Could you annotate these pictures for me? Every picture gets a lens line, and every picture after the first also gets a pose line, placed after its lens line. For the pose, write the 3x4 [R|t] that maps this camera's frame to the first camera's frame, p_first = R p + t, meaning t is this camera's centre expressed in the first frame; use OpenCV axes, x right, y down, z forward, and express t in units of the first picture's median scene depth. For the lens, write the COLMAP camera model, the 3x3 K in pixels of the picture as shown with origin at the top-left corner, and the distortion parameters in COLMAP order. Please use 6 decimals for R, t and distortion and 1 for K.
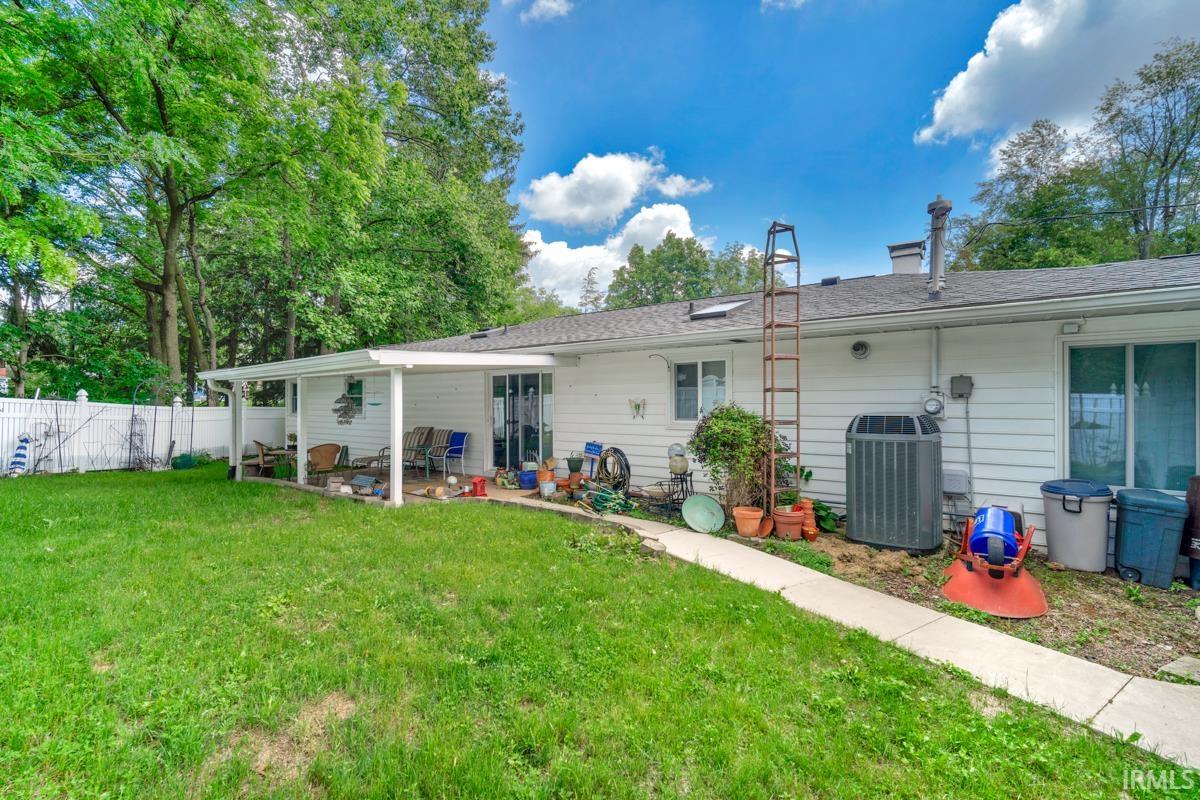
lens RADIAL K [[540.8, 0, 603.9], [0, 540.8, 401.3], [0, 0, 1]] dist [-0.002086, 0.001502]
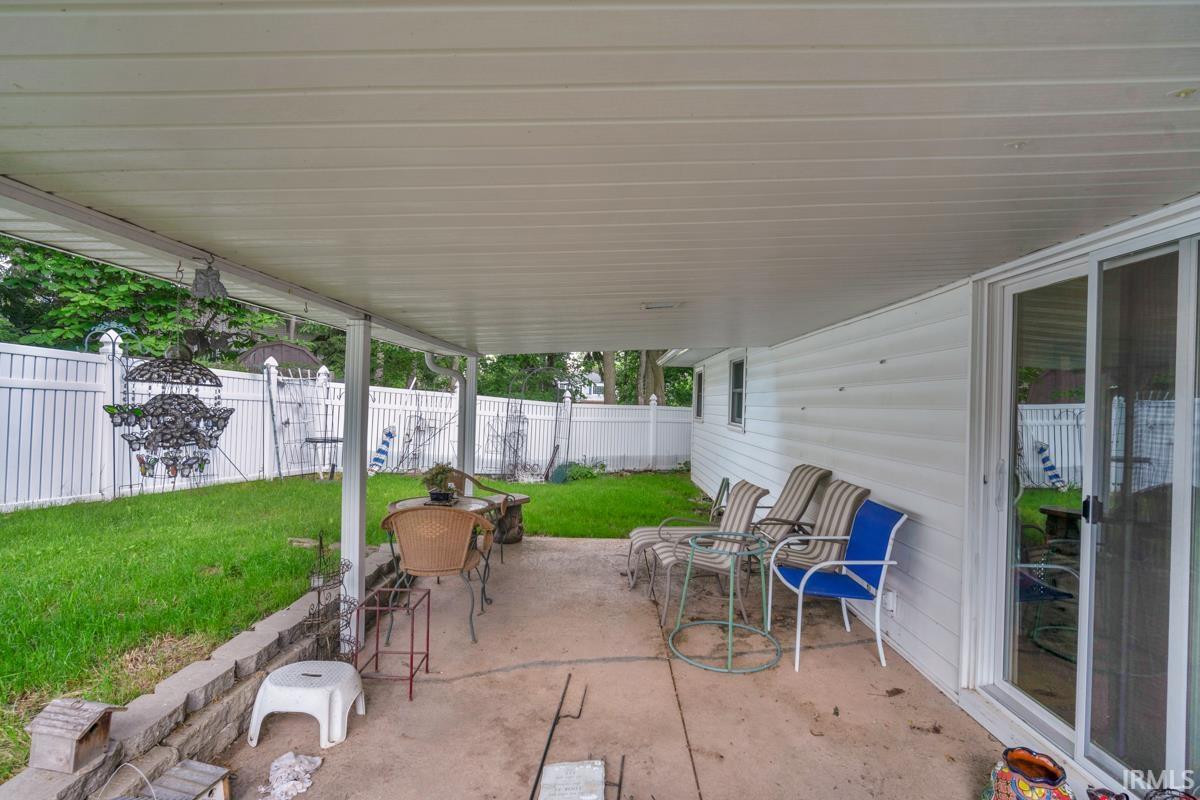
lens RADIAL K [[540.8, 0, 603.9], [0, 540.8, 401.3], [0, 0, 1]] dist [-0.002086, 0.001502]
pose [[0.588124, 0.017282, -0.808586, -0.113401], [-0.027723, 0.999615, 0.001201, 0.003679], [0.808295, 0.021710, 0.588377, 0.691302]]
